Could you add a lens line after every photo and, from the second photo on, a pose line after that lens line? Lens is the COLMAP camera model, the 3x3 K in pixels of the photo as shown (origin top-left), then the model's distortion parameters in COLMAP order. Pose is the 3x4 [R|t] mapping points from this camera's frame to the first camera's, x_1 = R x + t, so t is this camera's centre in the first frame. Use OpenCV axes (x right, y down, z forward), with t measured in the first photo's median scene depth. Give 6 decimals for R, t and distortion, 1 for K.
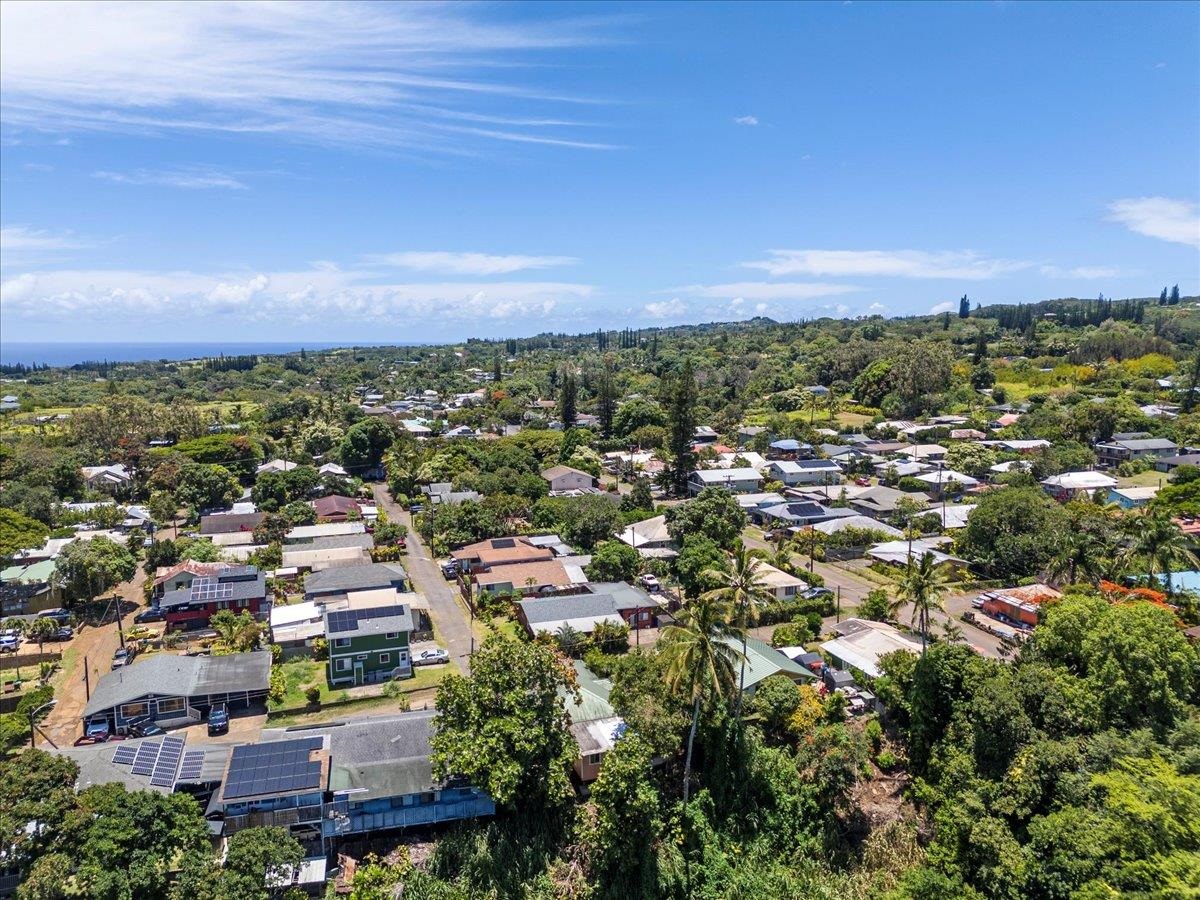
lens RADIAL K [[874.1, 0, 600.7], [0, 874.1, 457.0], [0, 0, 1]] dist [0.047786, -0.040727]
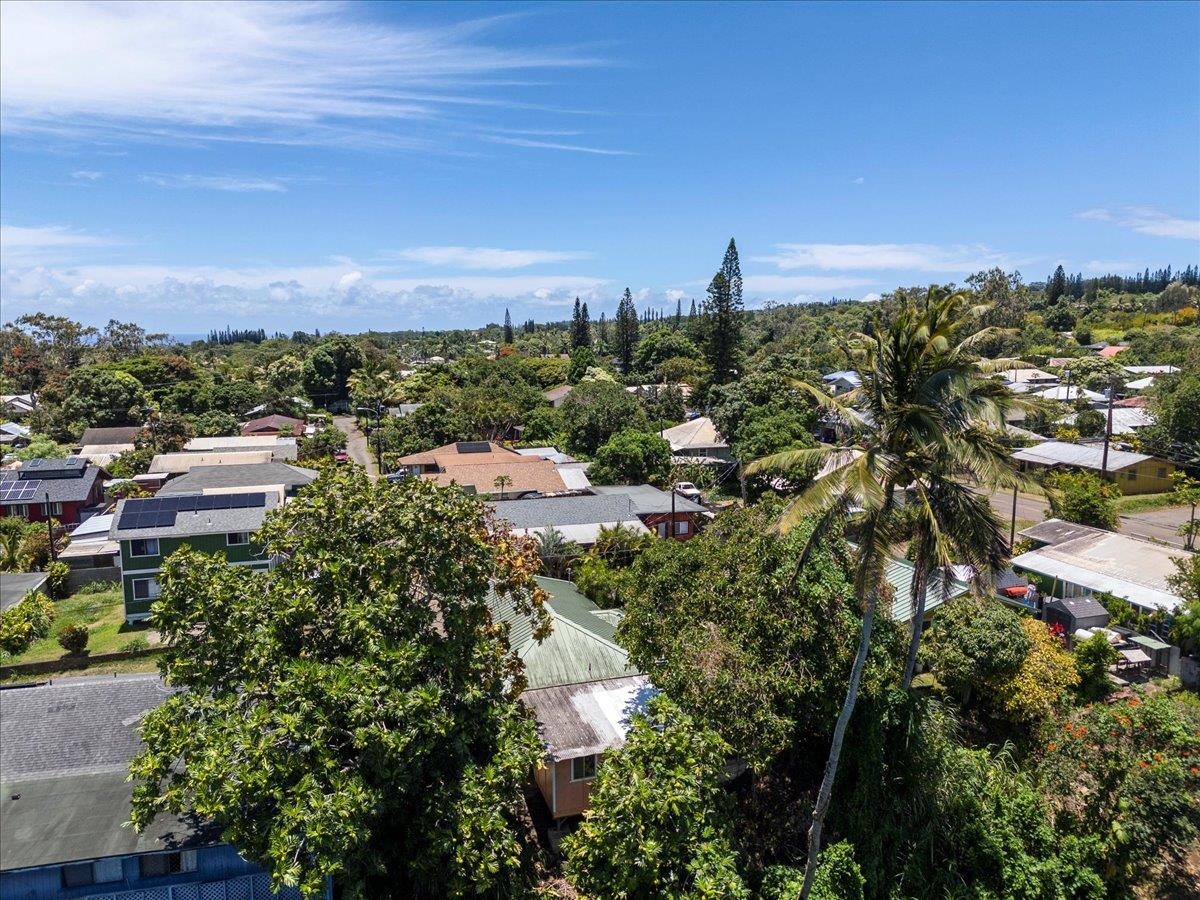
lens RADIAL K [[874.1, 0, 600.7], [0, 874.1, 457.0], [0, 0, 1]] dist [0.047786, -0.040727]
pose [[0.999711, 0.004951, -0.023509, 0.010330], [-0.004763, 0.999956, 0.008039, 0.174614], [0.023548, -0.007925, 0.999691, 0.531488]]
